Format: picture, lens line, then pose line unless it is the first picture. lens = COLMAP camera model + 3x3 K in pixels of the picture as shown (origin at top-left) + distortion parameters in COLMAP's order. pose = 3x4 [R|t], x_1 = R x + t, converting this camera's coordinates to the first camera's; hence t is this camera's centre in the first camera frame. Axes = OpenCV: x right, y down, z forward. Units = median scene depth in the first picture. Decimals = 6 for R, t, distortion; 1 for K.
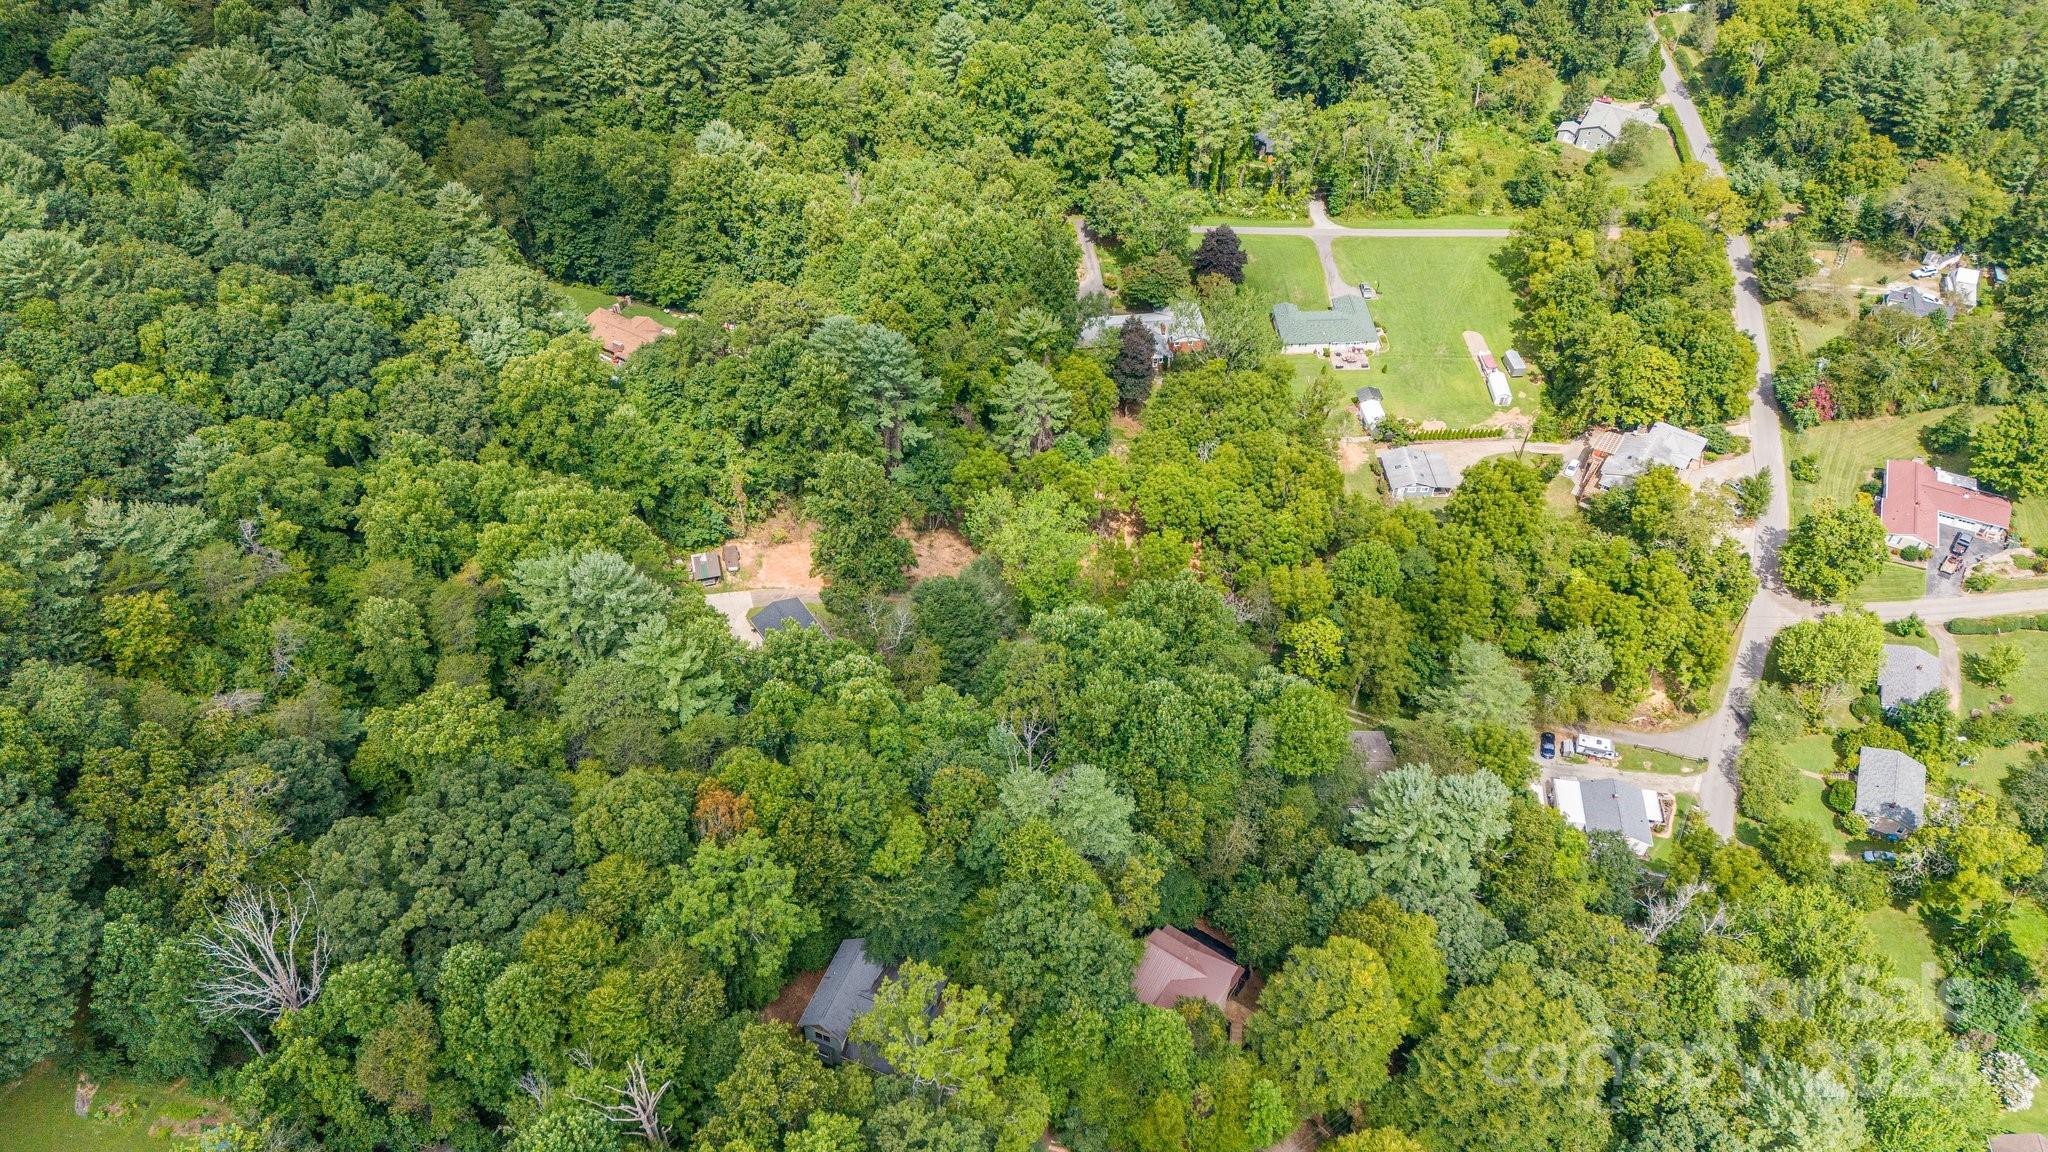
lens RADIAL K [[1476.8, 0, 1026.3], [0, 1476.8, 577.0], [0, 0, 1]] dist [0.014823, -0.014389]
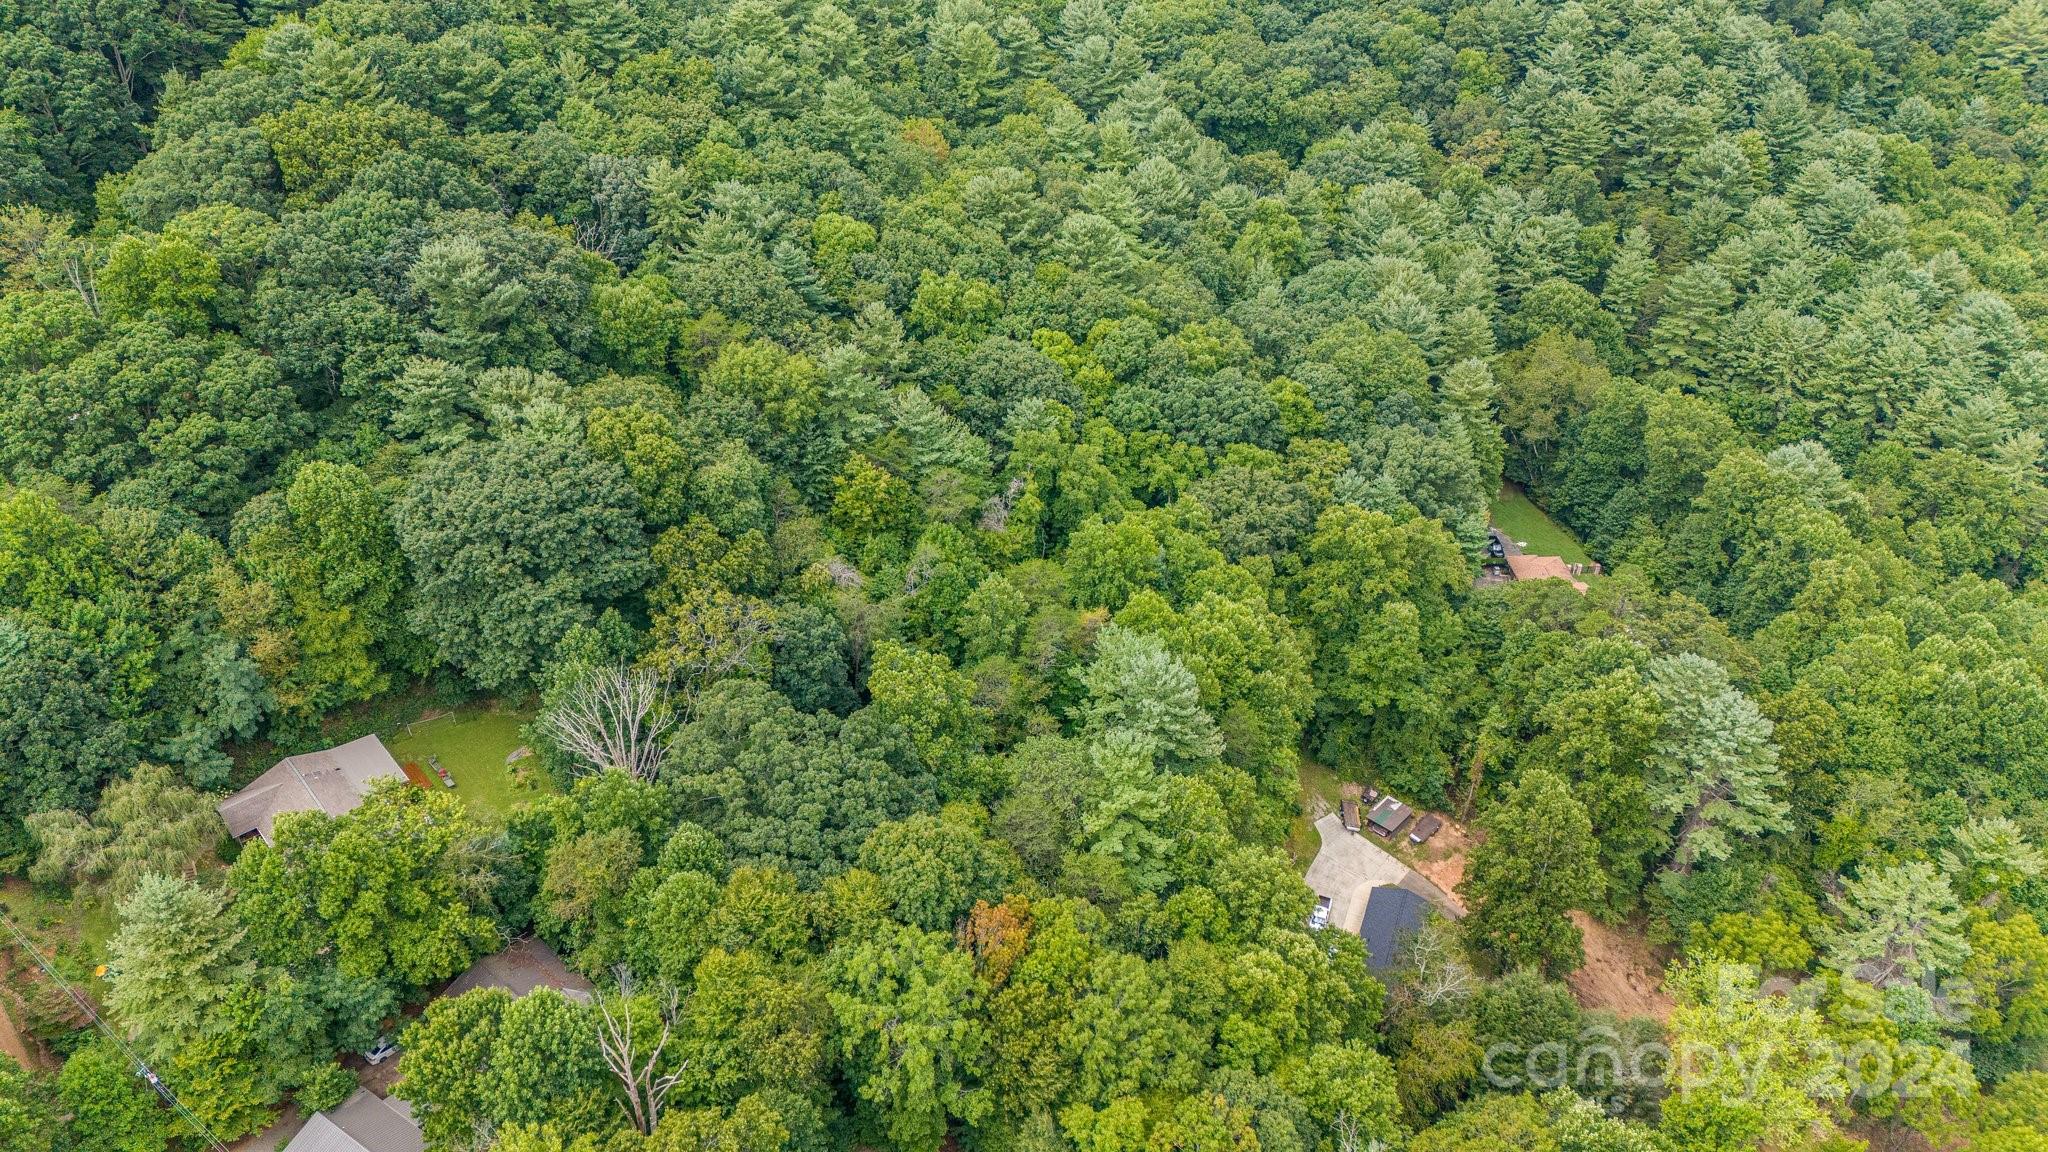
lens RADIAL K [[1476.8, 0, 1020.8], [0, 1476.8, 577.7], [0, 0, 1]] dist [0.014823, -0.014389]
pose [[0.533837, 0.472947, -0.700956, 0.181238], [-0.603751, 0.793577, 0.075633, -0.045947], [0.592033, 0.382827, 0.709183, 0.189873]]
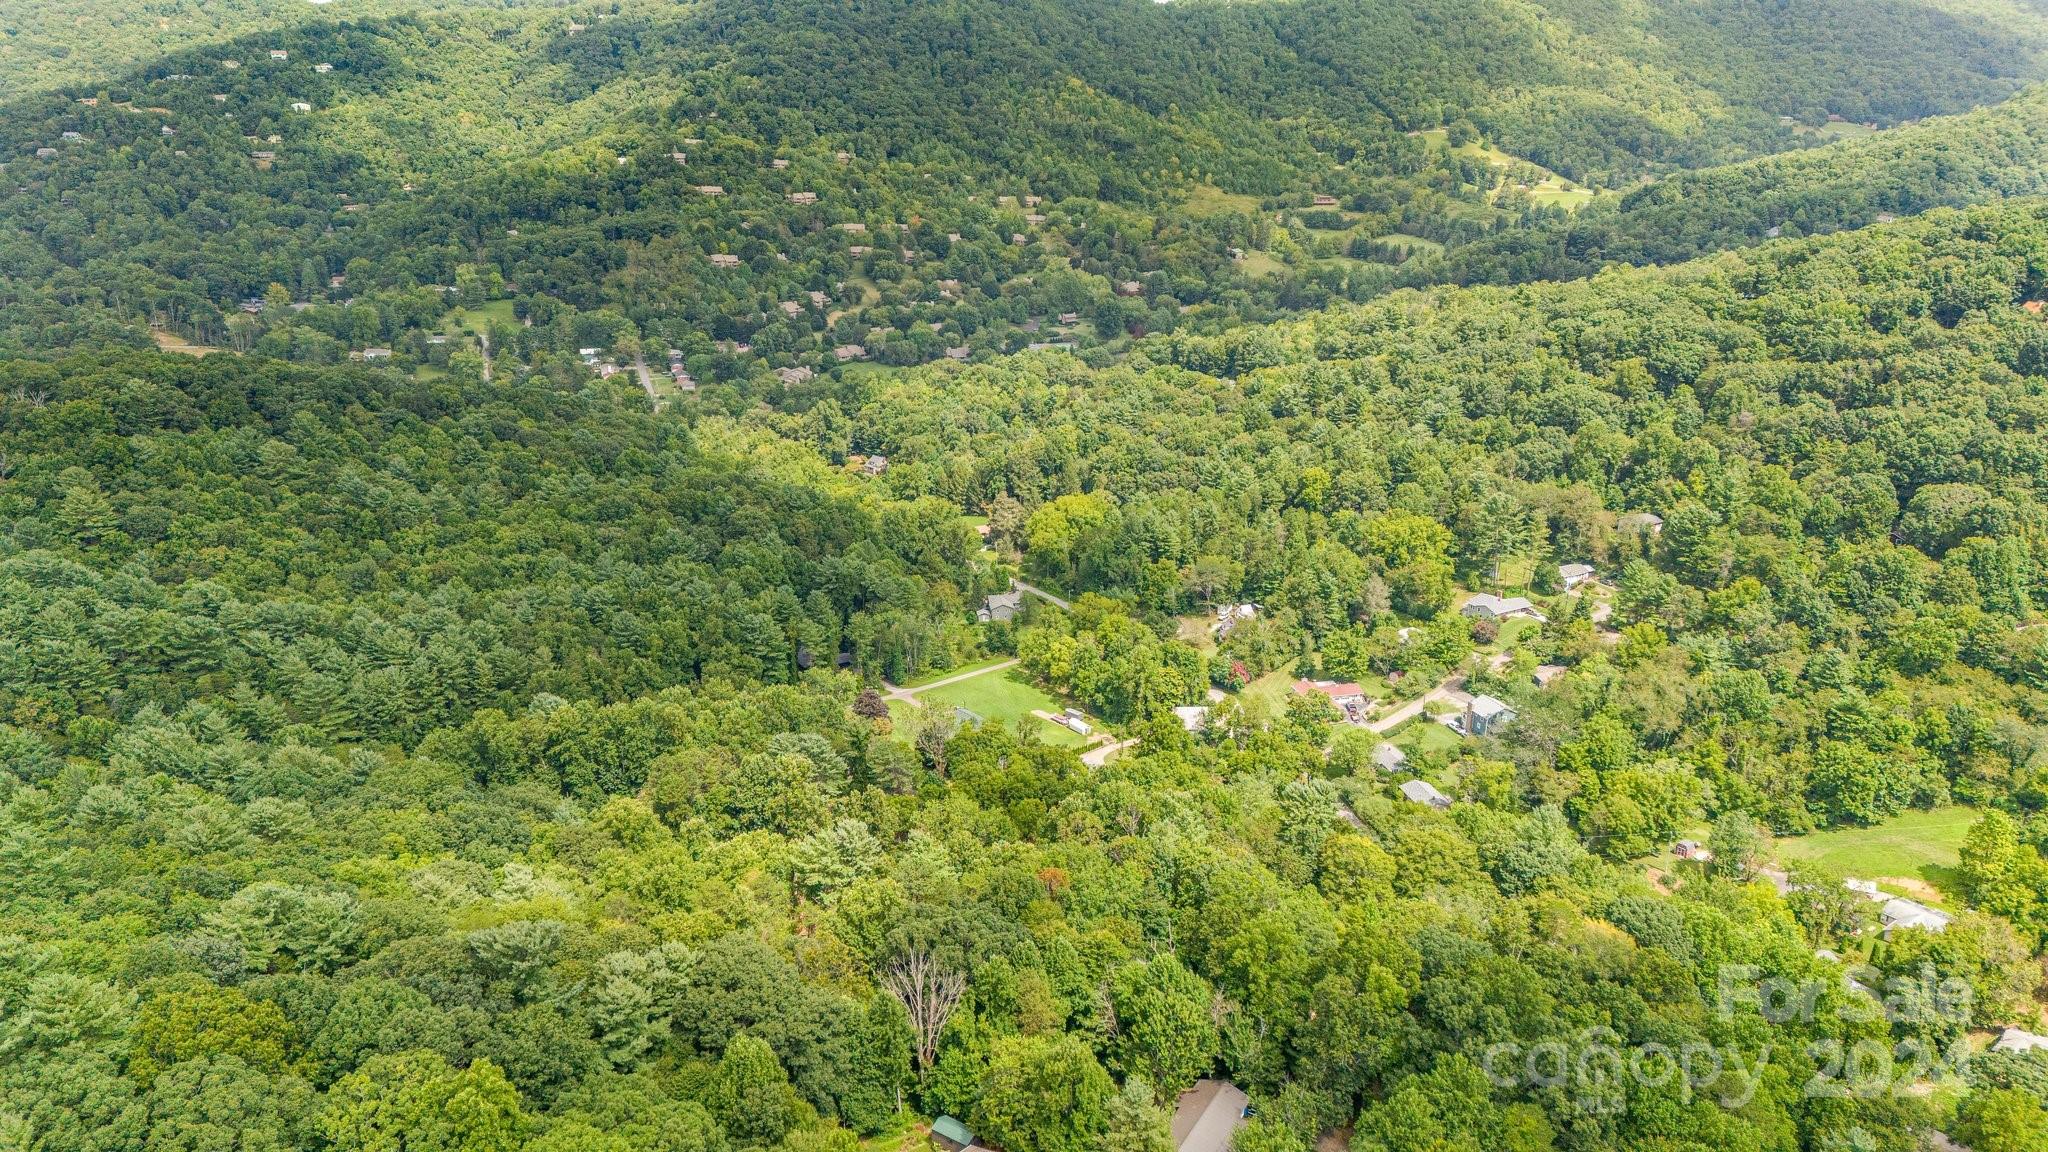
lens RADIAL K [[1476.8, 0, 1021.9], [0, 1476.8, 575.5], [0, 0, 1]] dist [0.014823, -0.014389]
pose [[0.790703, -0.208945, 0.575440, -0.633680], [0.454167, 0.830495, -0.322506, 0.230341], [-0.410514, 0.516352, 0.751571, -0.218666]]
